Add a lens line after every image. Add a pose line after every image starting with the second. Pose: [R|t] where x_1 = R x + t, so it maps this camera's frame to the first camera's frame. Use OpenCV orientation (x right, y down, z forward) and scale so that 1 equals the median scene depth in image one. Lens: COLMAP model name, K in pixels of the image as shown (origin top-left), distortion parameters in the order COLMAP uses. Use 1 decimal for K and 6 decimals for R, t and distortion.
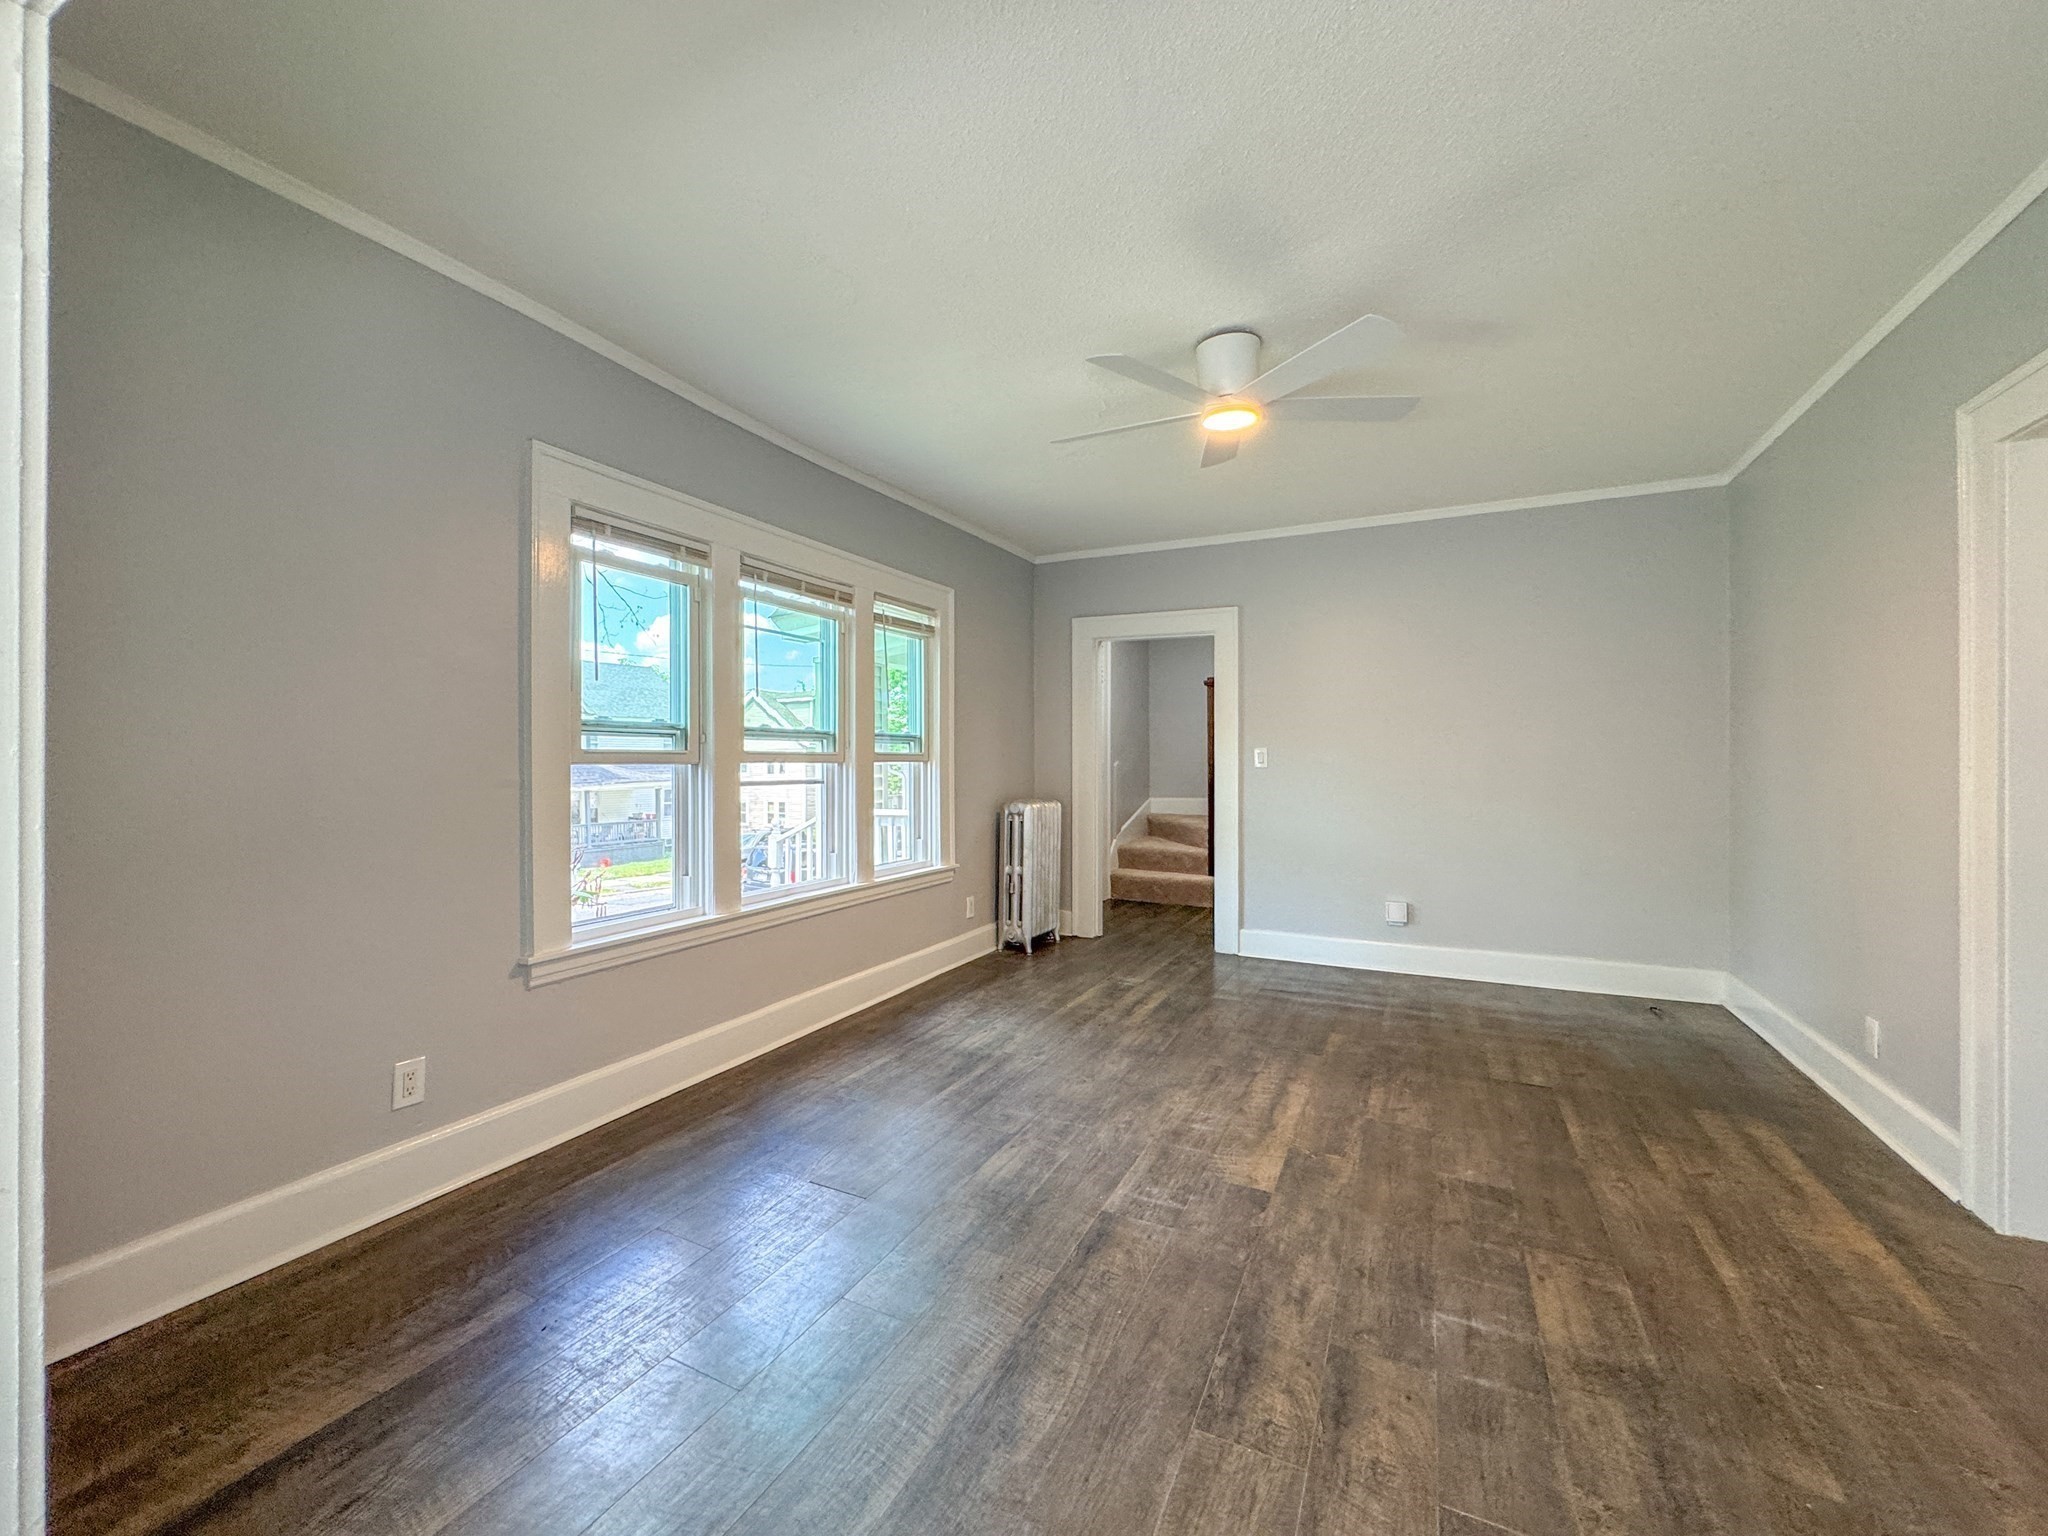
lens RADIAL K [[836.0, 0, 1001.5], [0, 836.0, 763.5], [0, 0, 1]] dist [-0.000521, 0.000165]
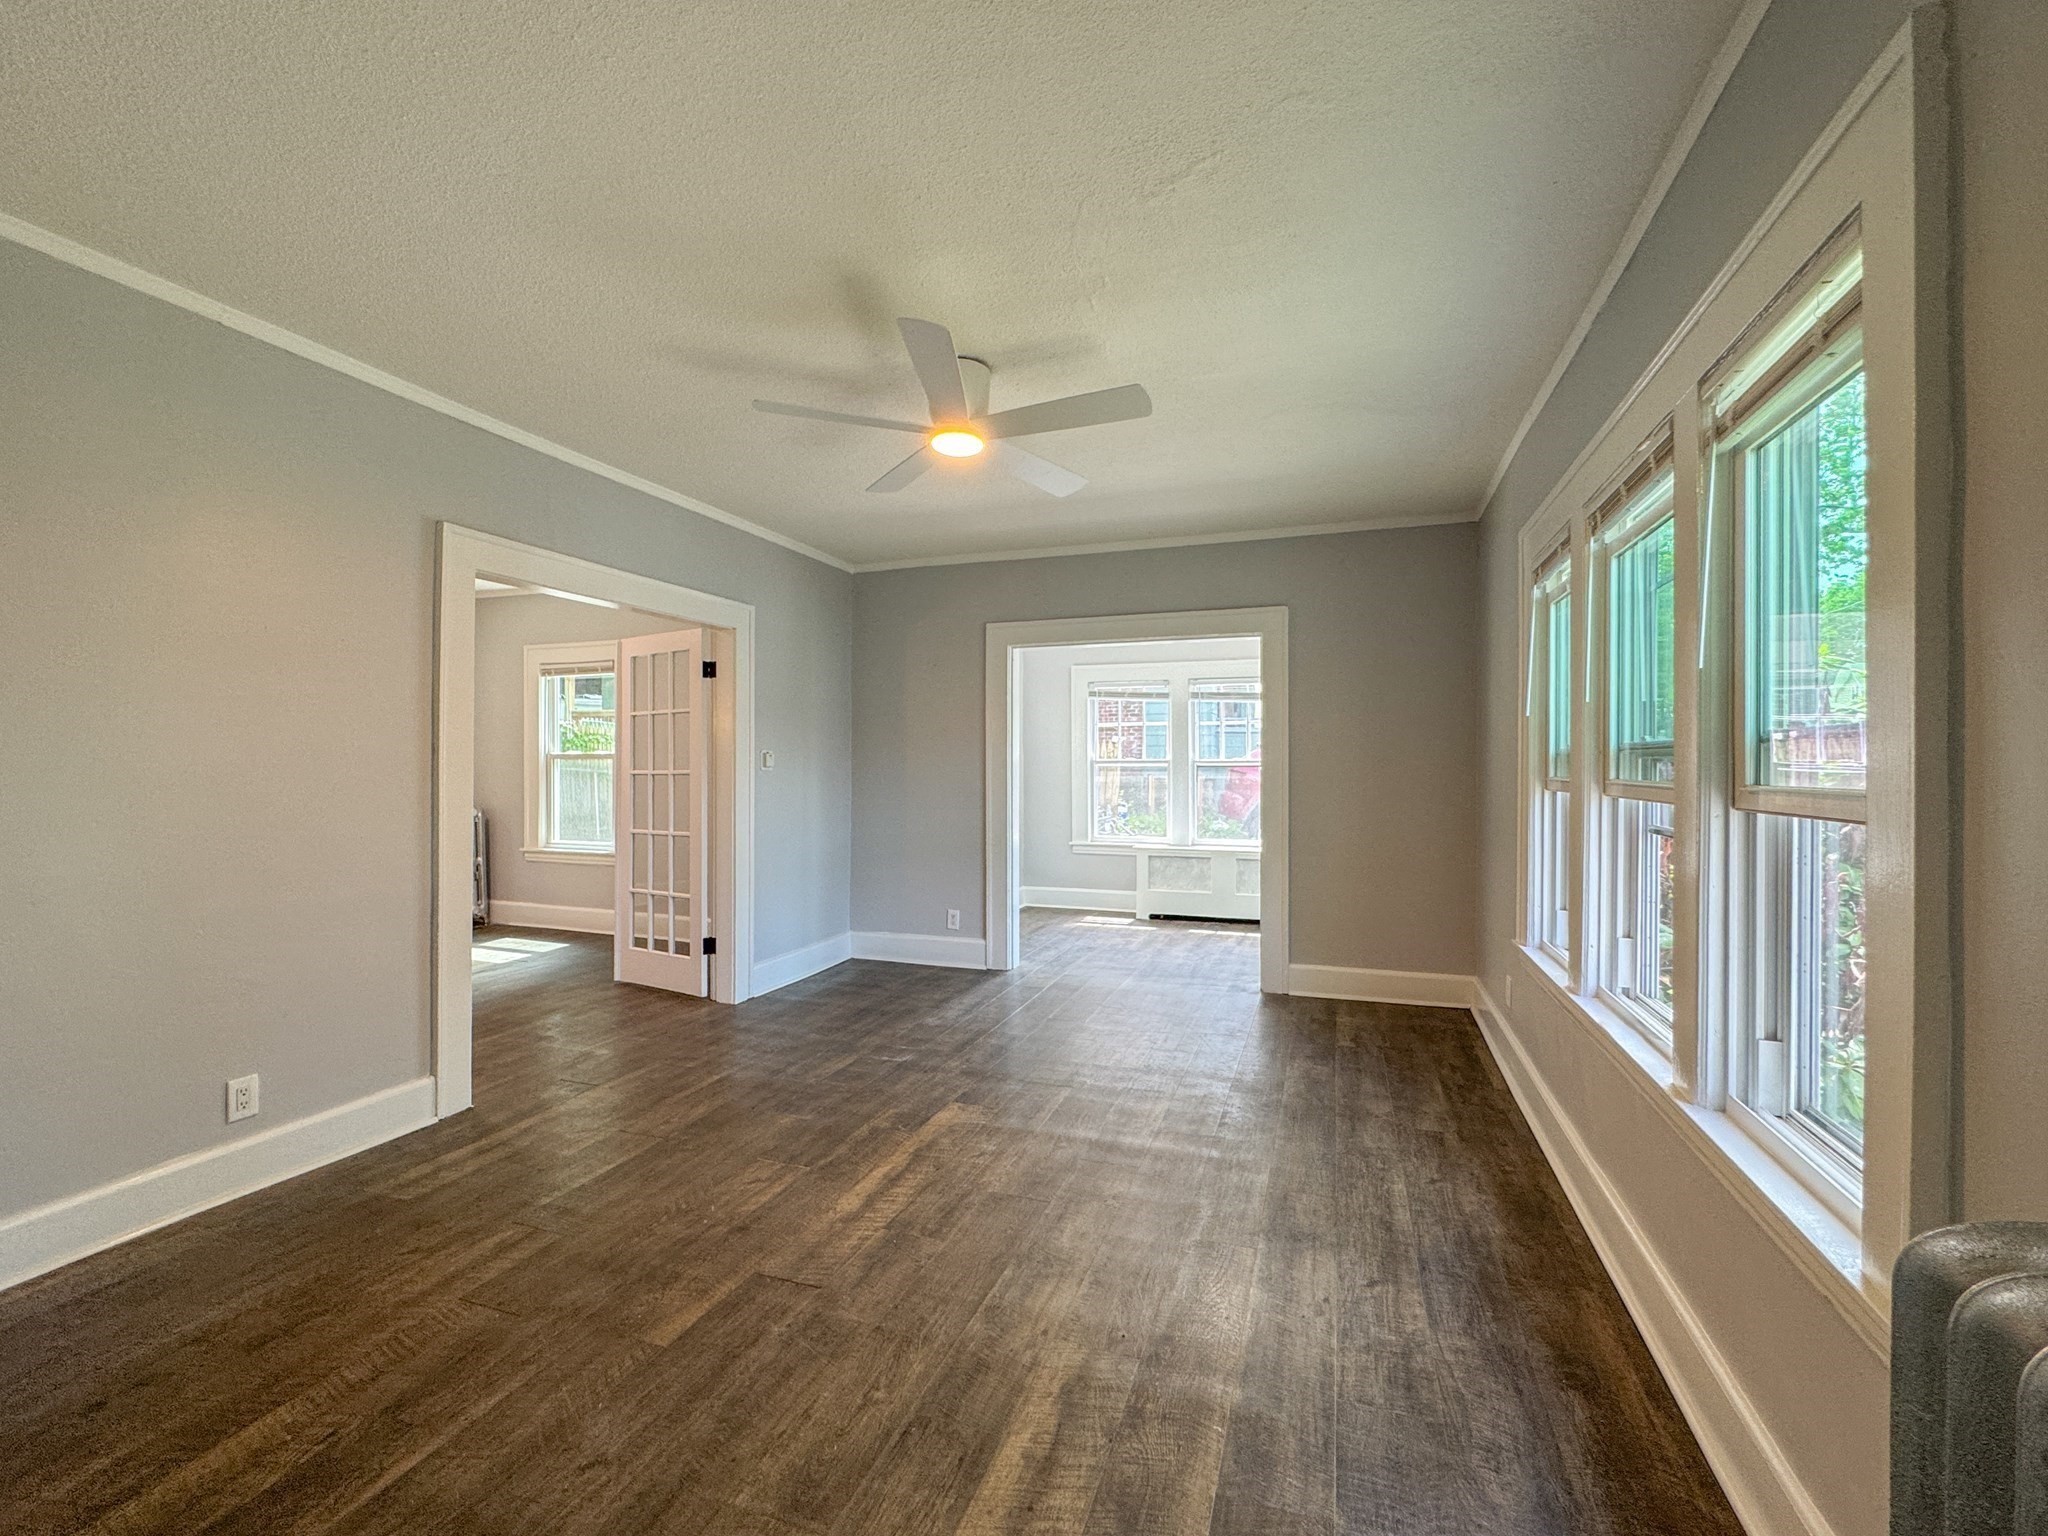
lens RADIAL K [[882.3, 0, 1024.0], [0, 882.3, 768.0], [0, 0, 1]] dist [0.001017, 0.000233]
pose [[-0.991495, -0.002400, -0.130119, 0.320429], [-0.003161, 0.999979, 0.005644, -0.034264], [0.130103, 0.006008, -0.991482, 1.975644]]
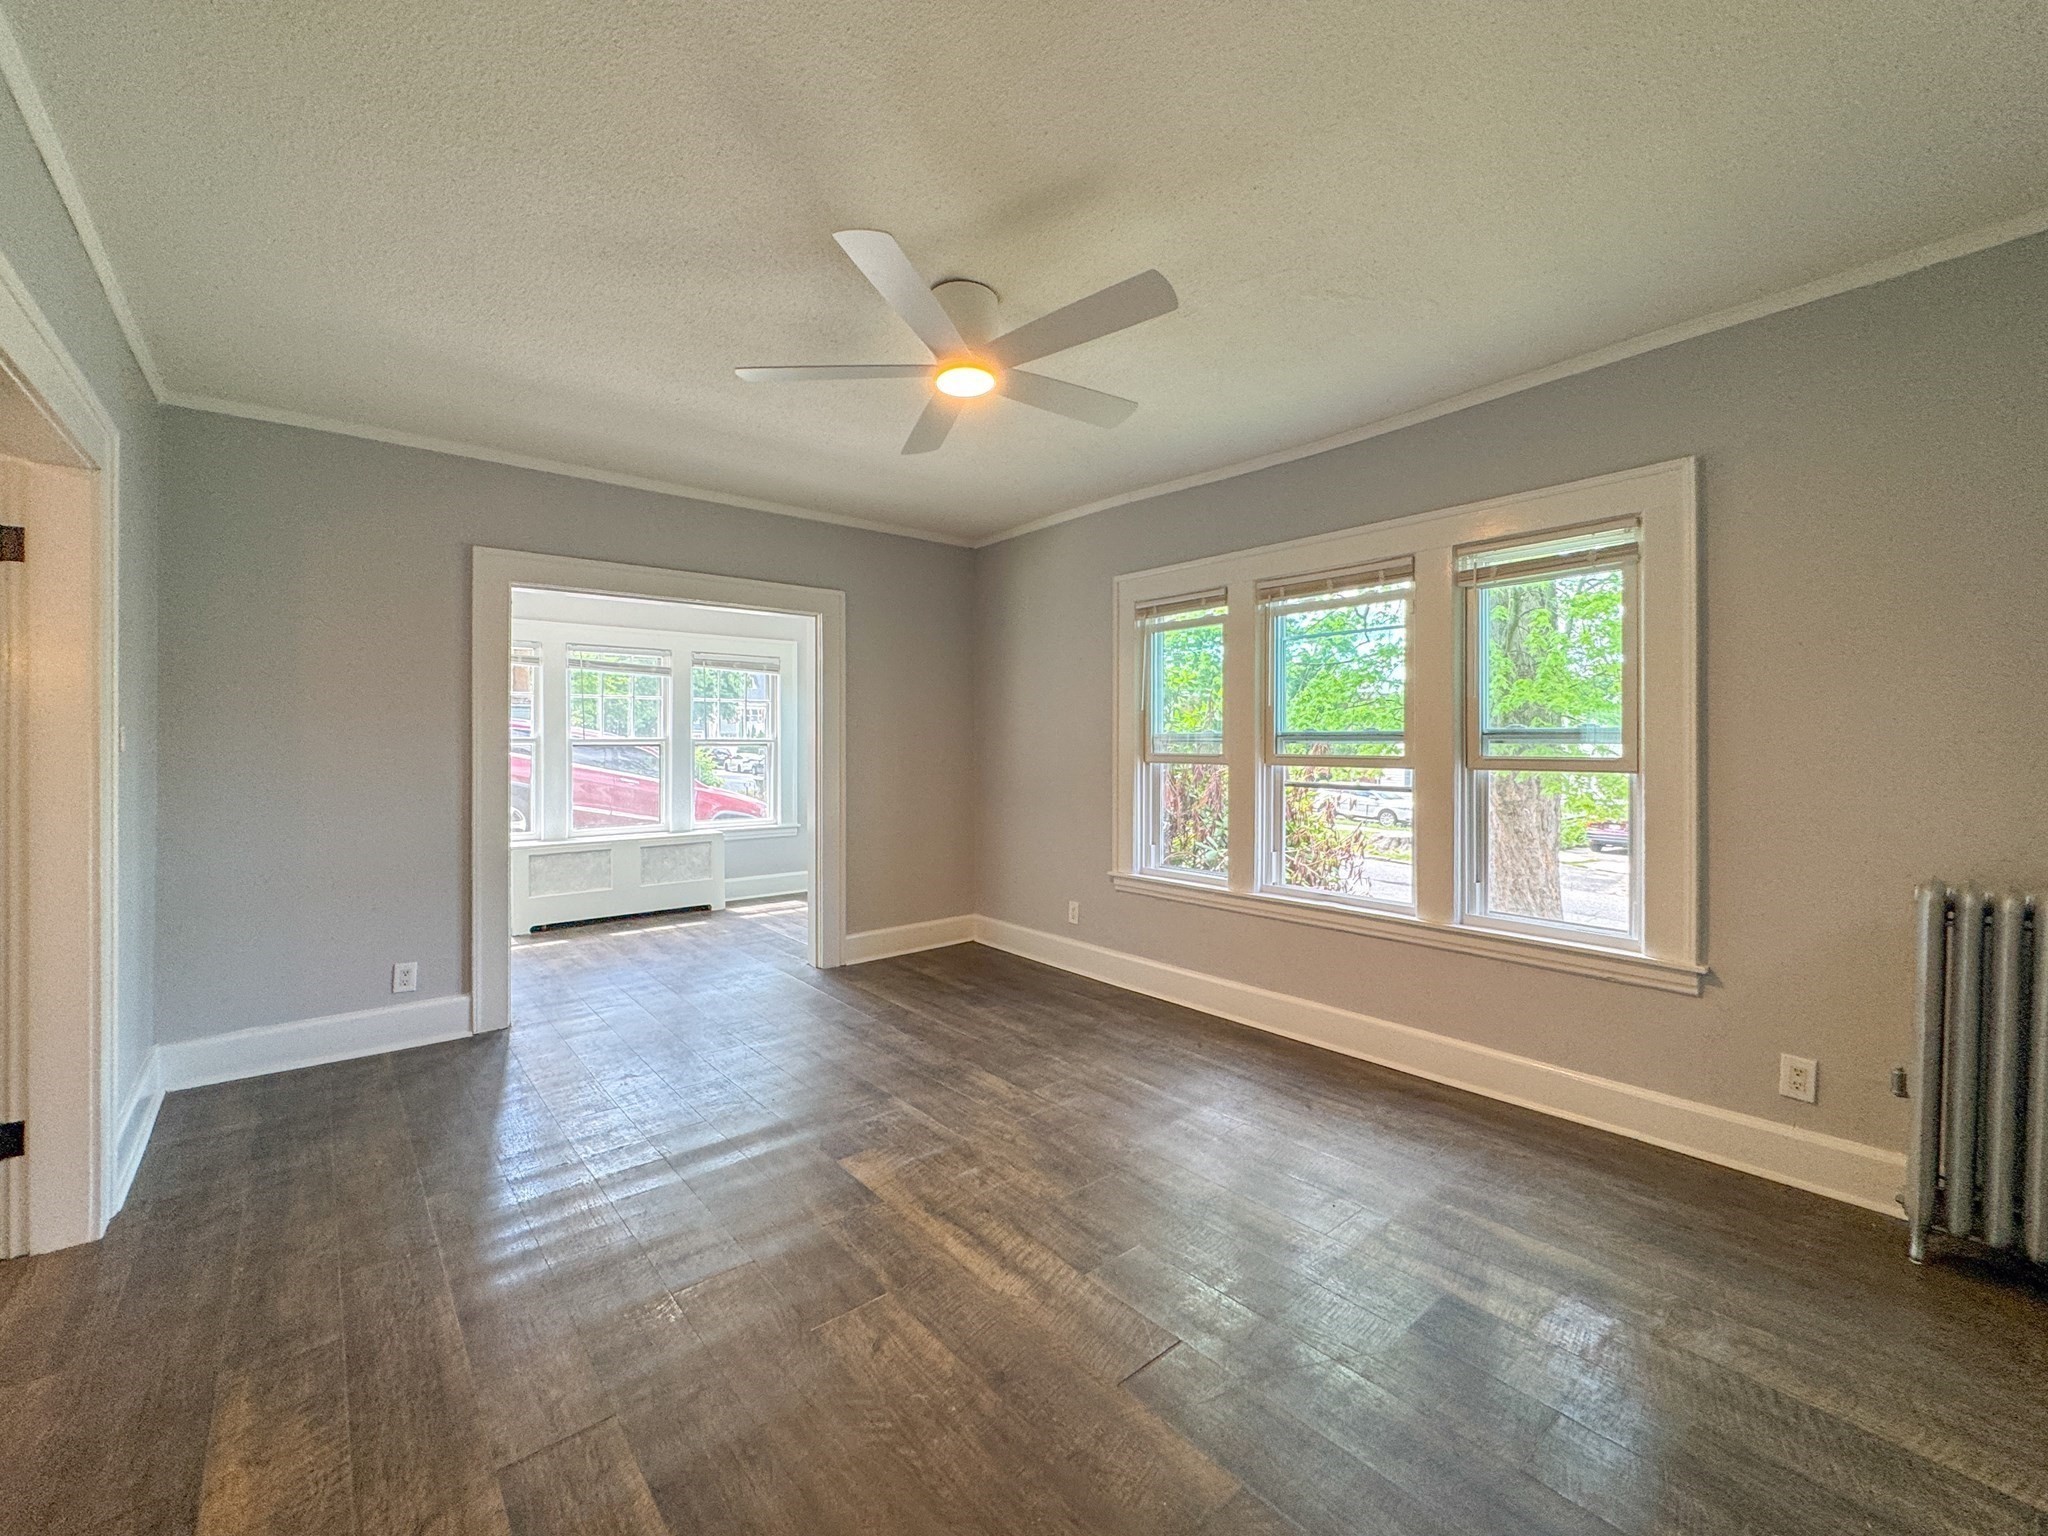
lens RADIAL K [[851.4, 0, 1028.3], [0, 851.4, 745.7], [0, 0, 1]] dist [-0.001204, 0.000185]
pose [[-0.389053, 0.003305, -0.921209, 1.024591], [-0.001872, 0.999989, 0.004378, -0.037684], [0.921213, 0.003428, -0.389042, 1.354451]]
